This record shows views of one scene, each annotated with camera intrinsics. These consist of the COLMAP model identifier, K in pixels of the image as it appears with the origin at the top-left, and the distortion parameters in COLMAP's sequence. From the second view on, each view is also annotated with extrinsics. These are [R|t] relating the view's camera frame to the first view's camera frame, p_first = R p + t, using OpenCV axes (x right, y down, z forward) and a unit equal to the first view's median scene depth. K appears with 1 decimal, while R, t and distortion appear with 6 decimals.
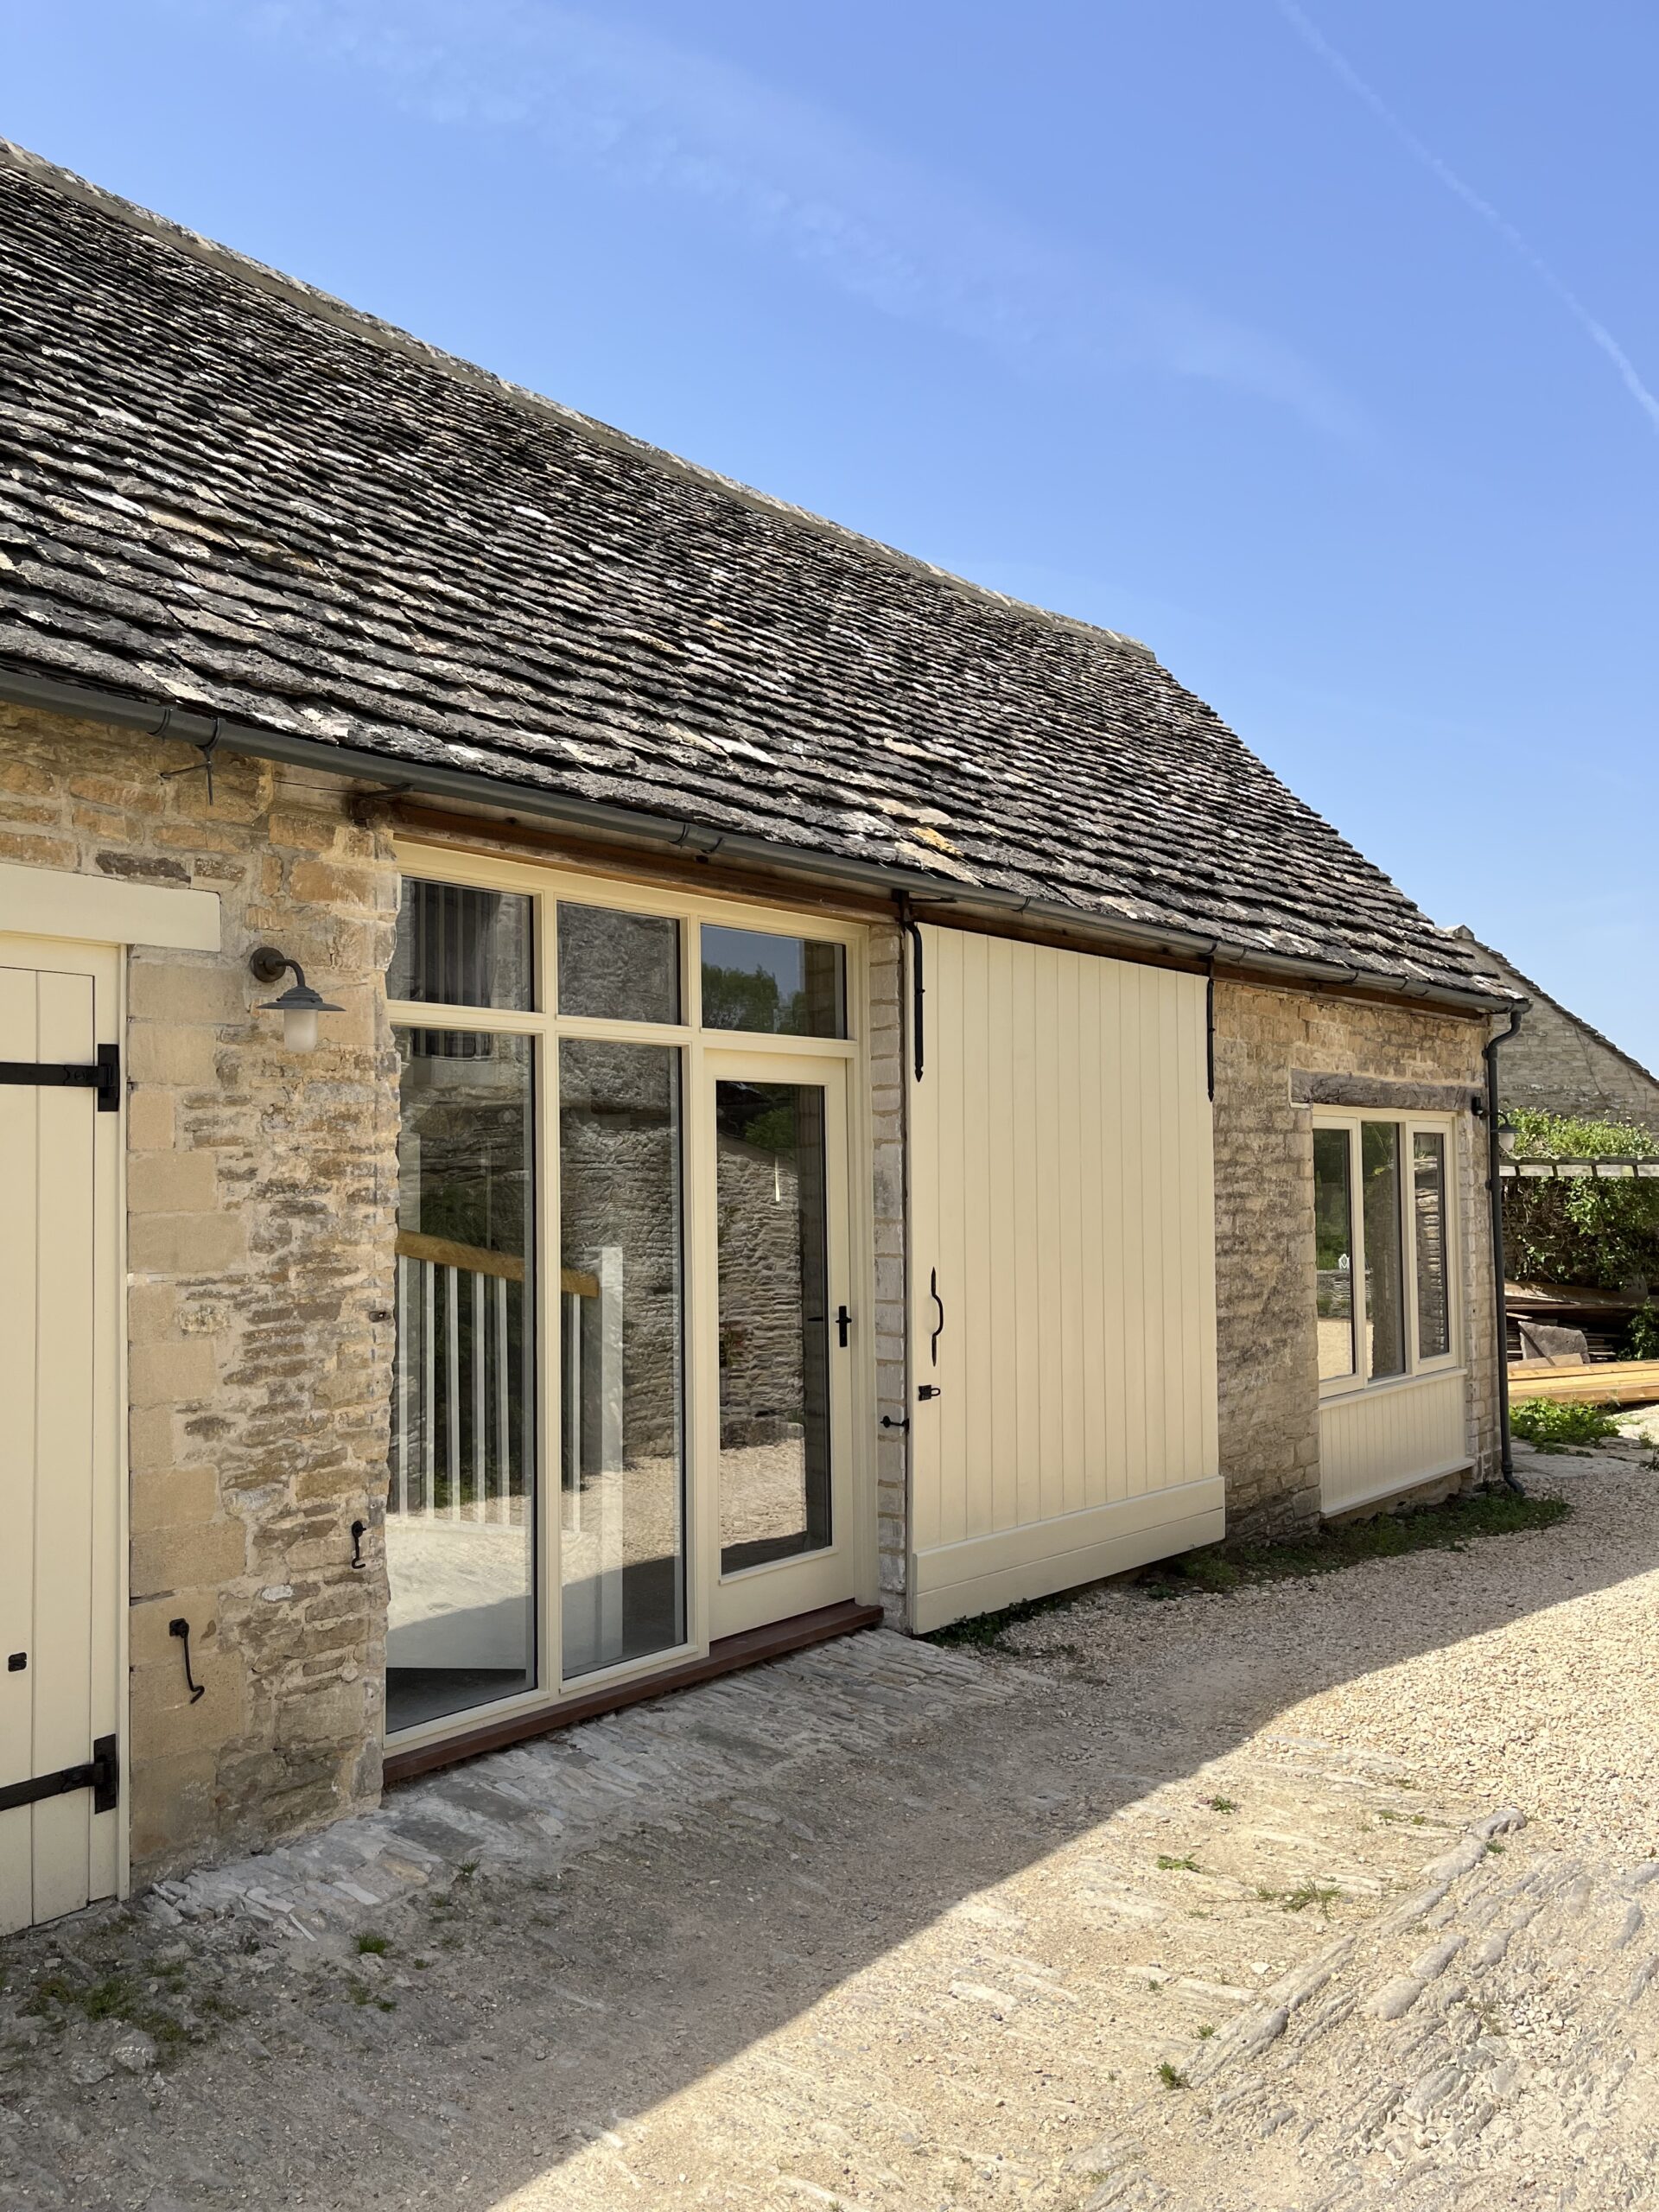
lens RADIAL K [[1686.0, 0, 835.6], [0, 1686.0, 1104.5], [0, 0, 1]] dist [0.034203, -0.044528]
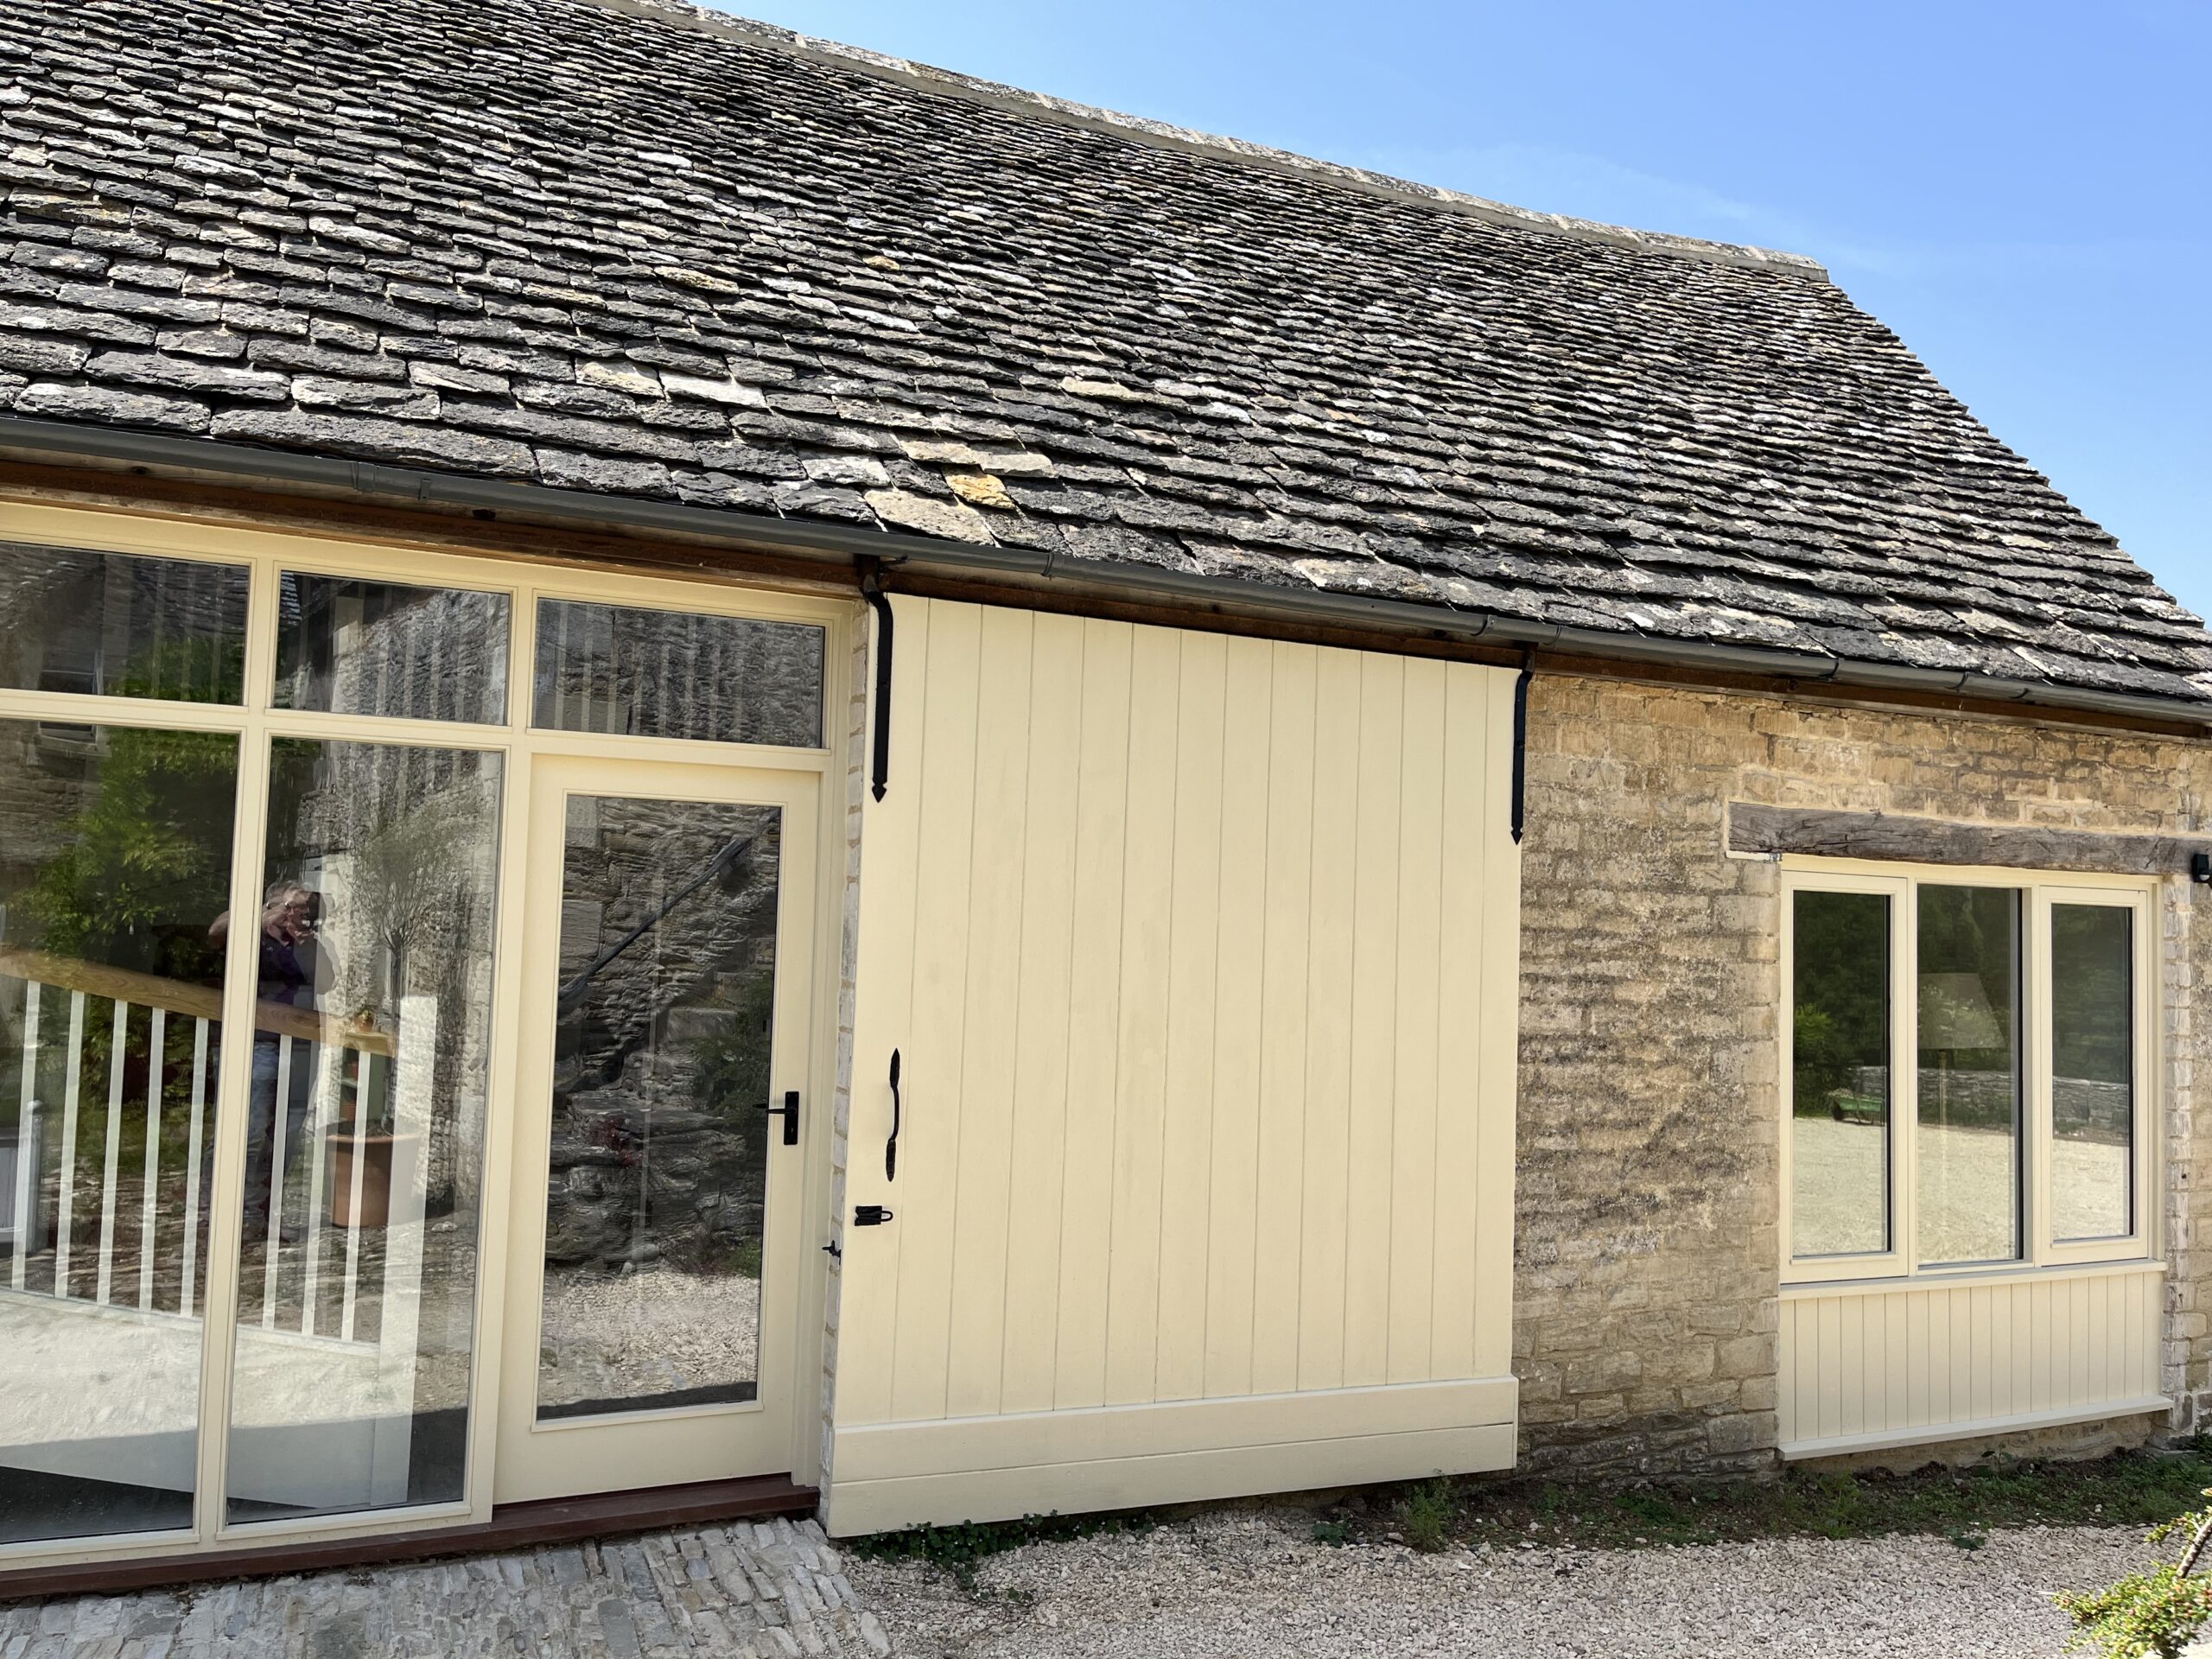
lens RADIAL K [[1686.0, 0, 1112.9], [0, 1686.0, 829.2], [0, 0, 1]] dist [0.034203, -0.044528]
pose [[0.902889, 0.011226, -0.429727, 0.358991], [-0.020165, 0.999665, -0.016253, 0.006660], [0.429400, 0.023340, 0.902813, 0.274858]]
